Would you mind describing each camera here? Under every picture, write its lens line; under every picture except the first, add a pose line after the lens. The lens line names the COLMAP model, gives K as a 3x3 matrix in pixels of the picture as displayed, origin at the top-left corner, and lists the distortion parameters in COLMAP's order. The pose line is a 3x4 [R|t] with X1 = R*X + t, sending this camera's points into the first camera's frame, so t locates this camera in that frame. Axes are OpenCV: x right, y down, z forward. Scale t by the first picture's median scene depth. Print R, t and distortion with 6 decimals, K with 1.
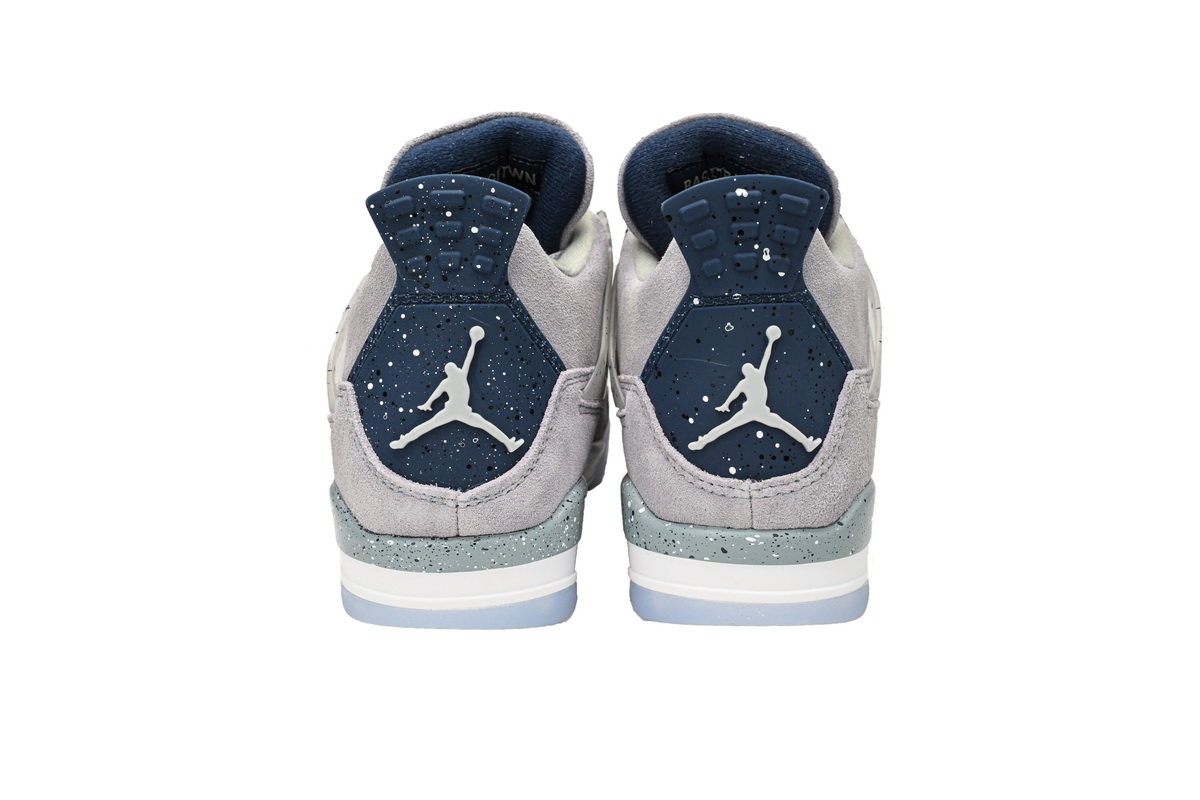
lens RADIAL K [[930.9, 0, 600.1], [0, 930.9, 399.9], [0, 0, 1]] dist [-0.001327, -0.000081]
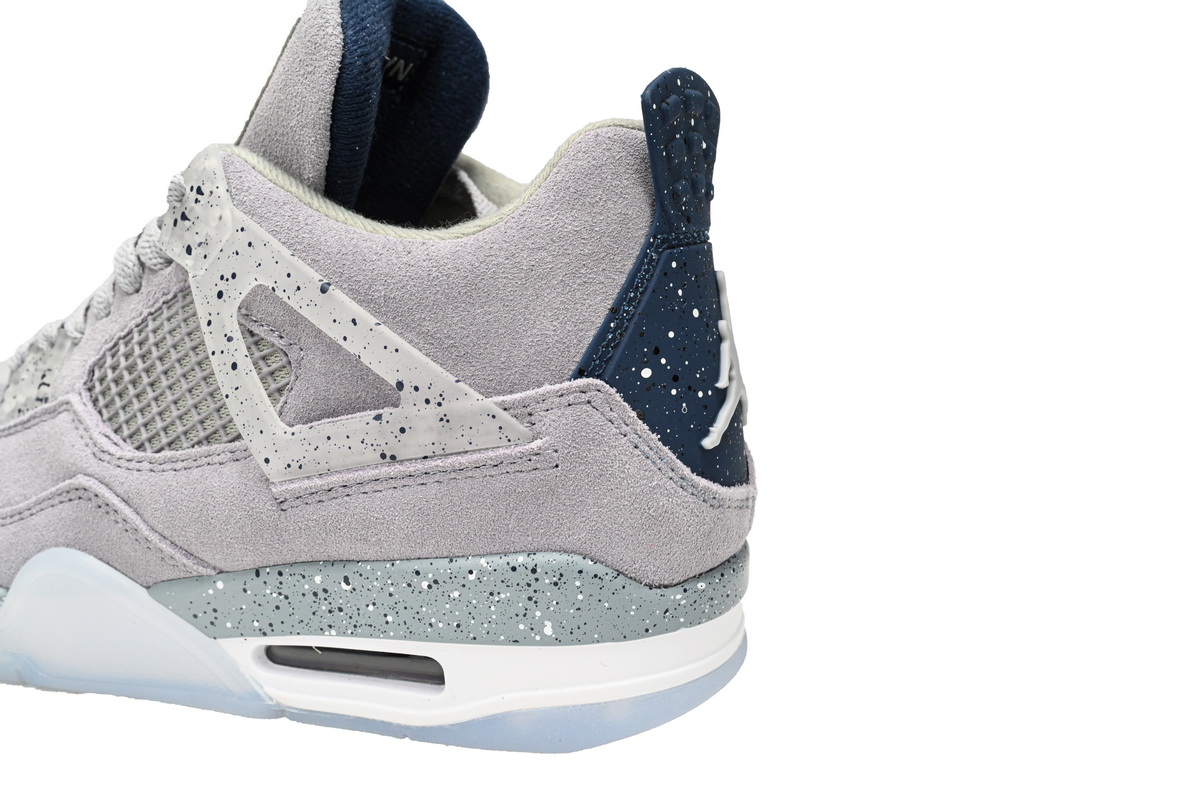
lens RADIAL K [[1207.7, 0, 600.1], [0, 1207.7, 399.6], [0, 0, 1]] dist [-0.007548, 0.000000]
pose [[0.413373, -0.166172, 0.895271, -1.064002], [0.188045, 0.977592, 0.094625, -0.086402], [-0.890933, 0.129235, 0.435358, 0.659519]]
